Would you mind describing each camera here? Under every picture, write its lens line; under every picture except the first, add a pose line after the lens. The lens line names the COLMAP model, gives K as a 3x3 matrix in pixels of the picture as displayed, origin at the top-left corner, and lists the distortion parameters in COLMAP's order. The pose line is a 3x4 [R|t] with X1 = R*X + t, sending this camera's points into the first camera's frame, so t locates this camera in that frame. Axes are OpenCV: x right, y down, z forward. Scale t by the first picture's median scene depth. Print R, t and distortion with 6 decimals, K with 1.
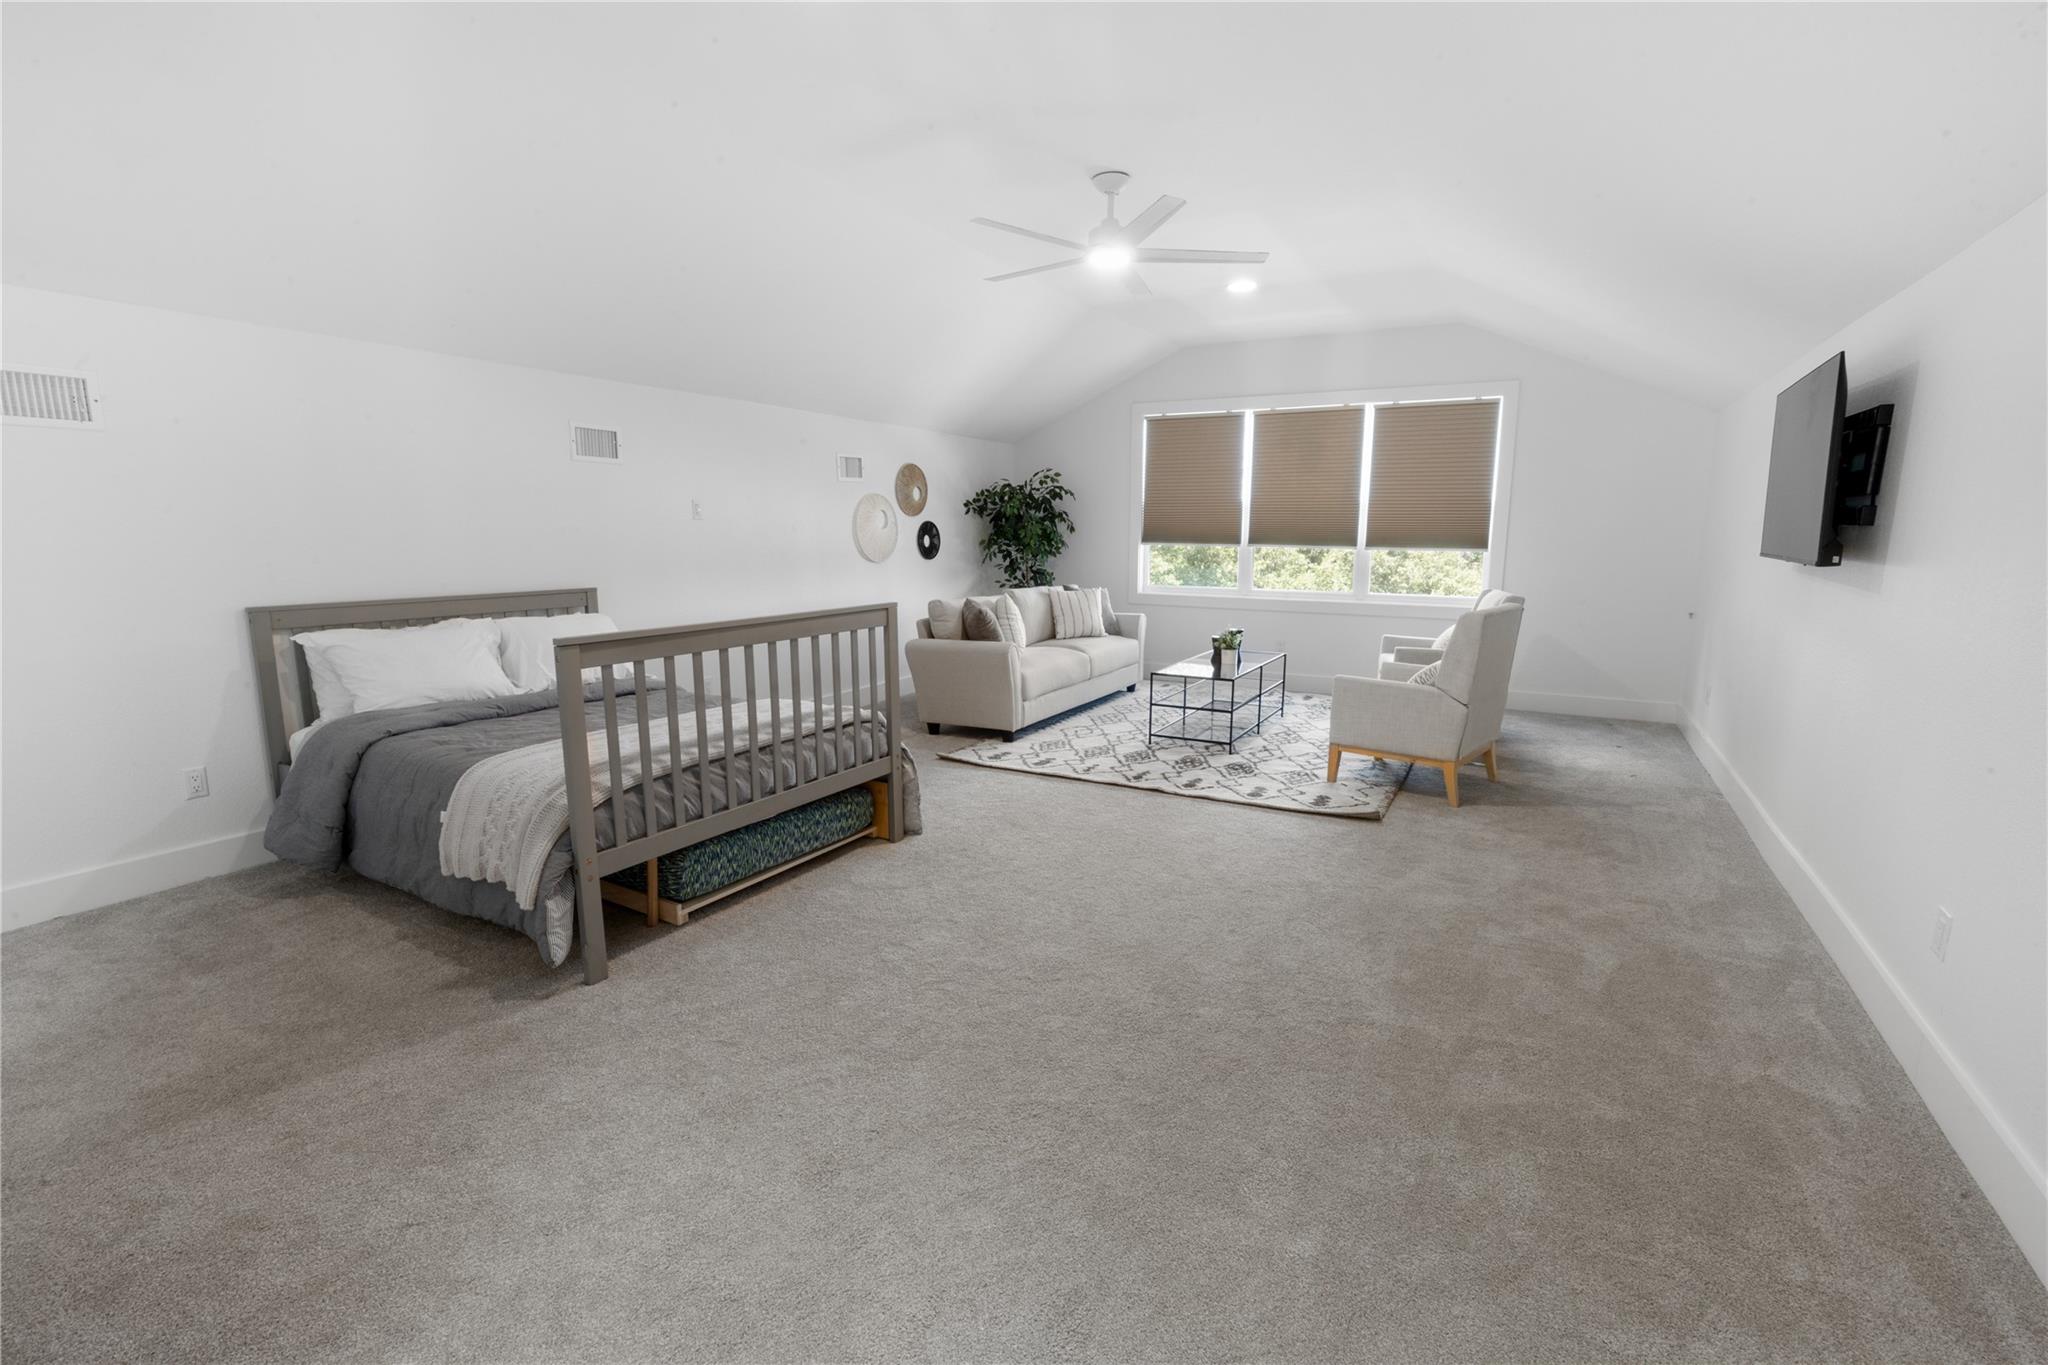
lens RADIAL K [[940.7, 0, 1024.0], [0, 940.7, 682.5], [0, 0, 1]] dist [-0.000305, -0.000029]
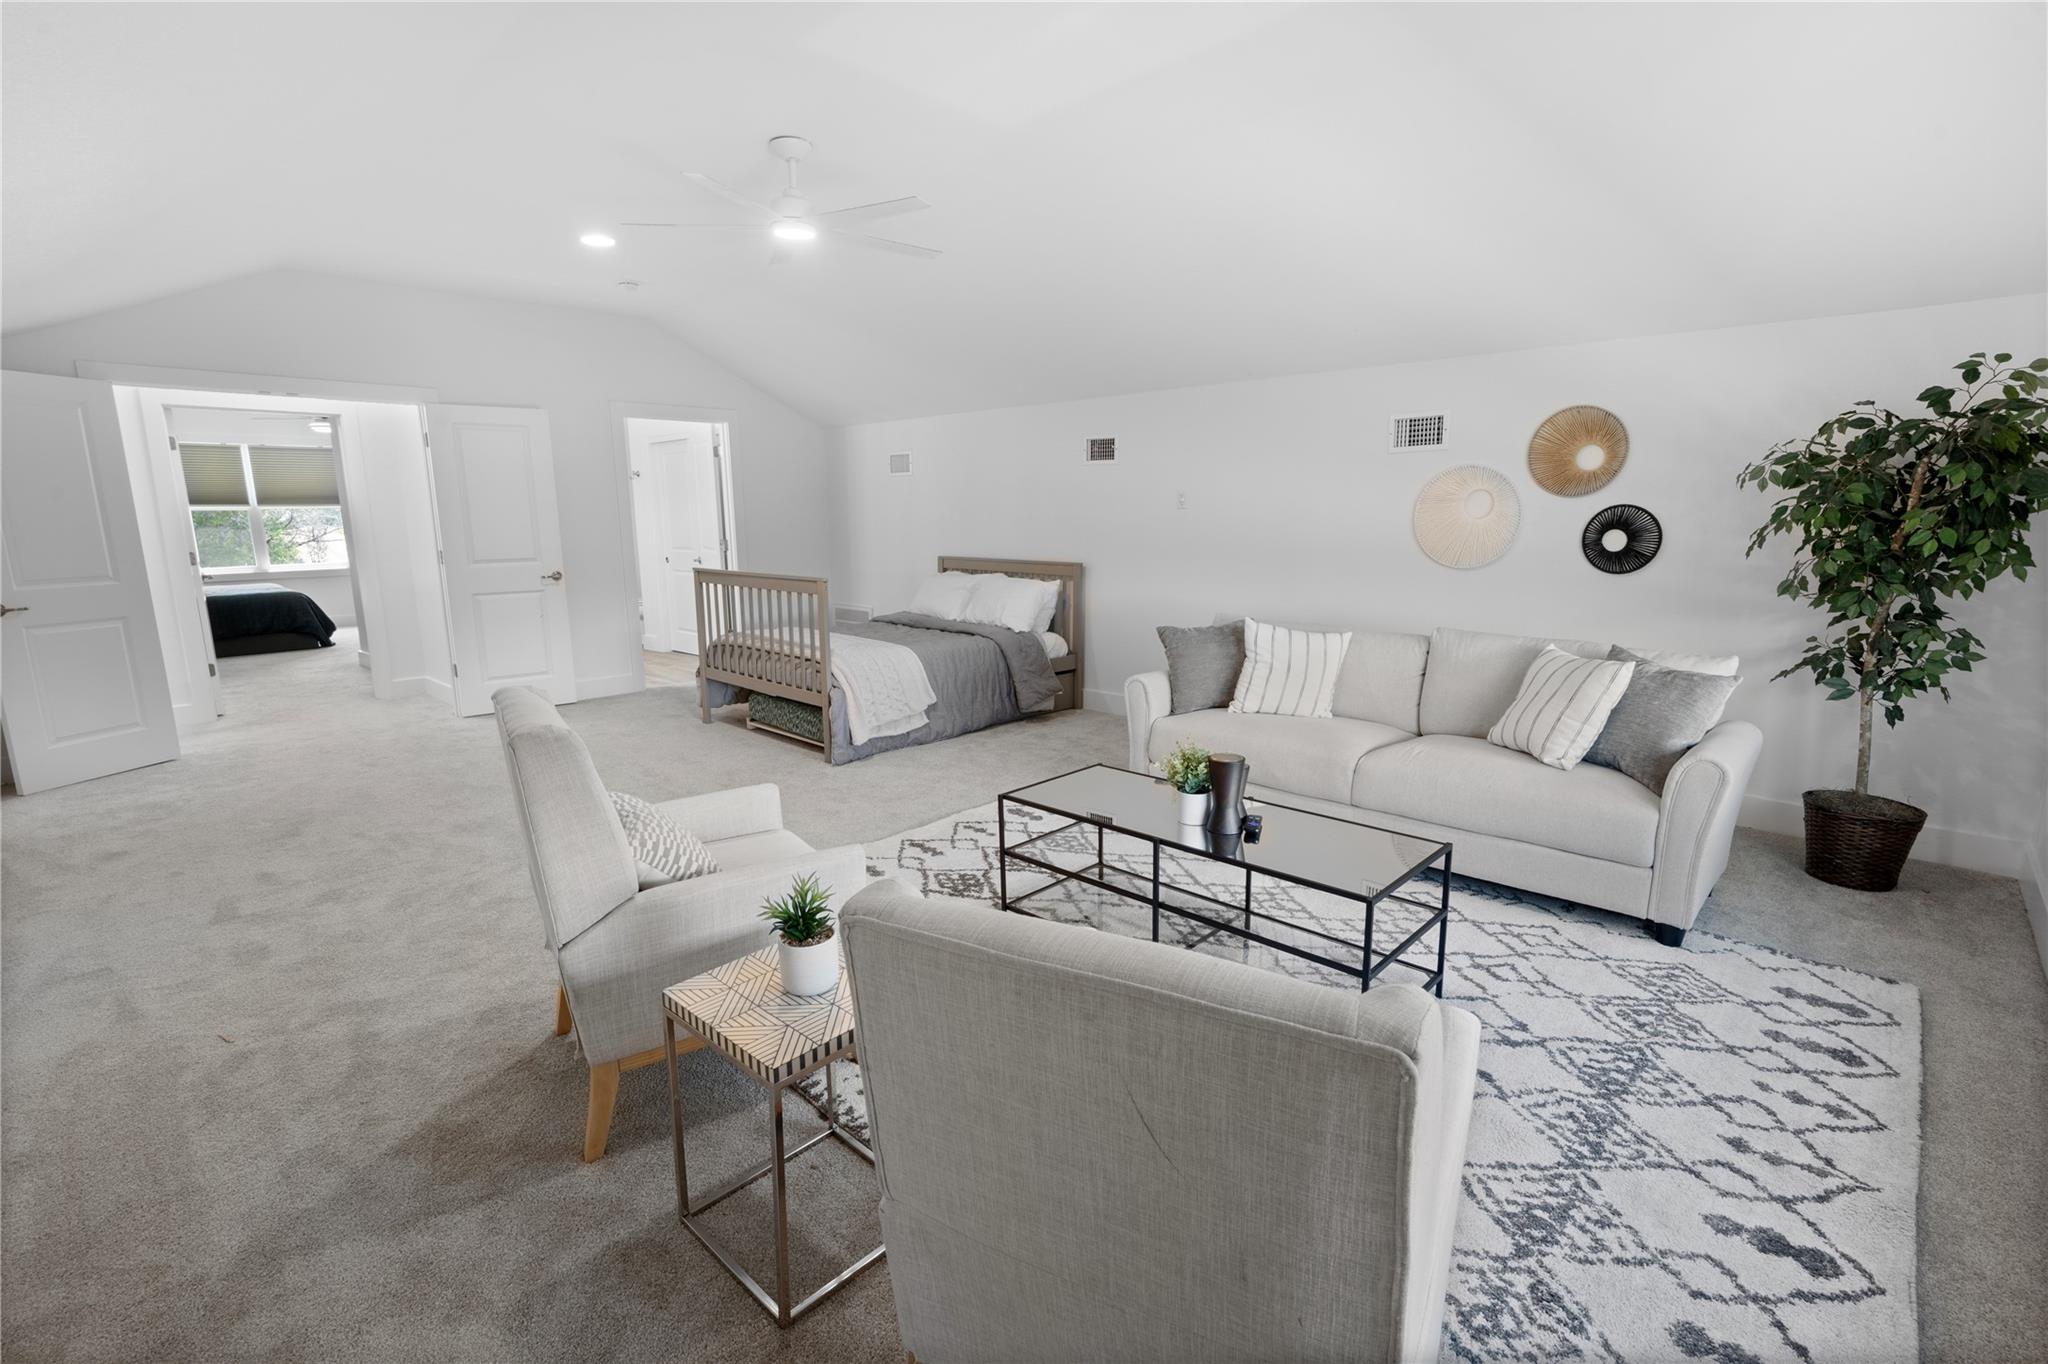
lens RADIAL K [[940.7, 0, 1024.0], [0, 940.7, 682.0], [0, 0, 1]] dist [-0.000305, -0.000029]
pose [[-0.260956, 0.174809, -0.949391, 0.734007], [-0.151125, 0.963944, 0.219028, -0.191546], [0.953448, 0.200634, -0.225128, 1.110031]]
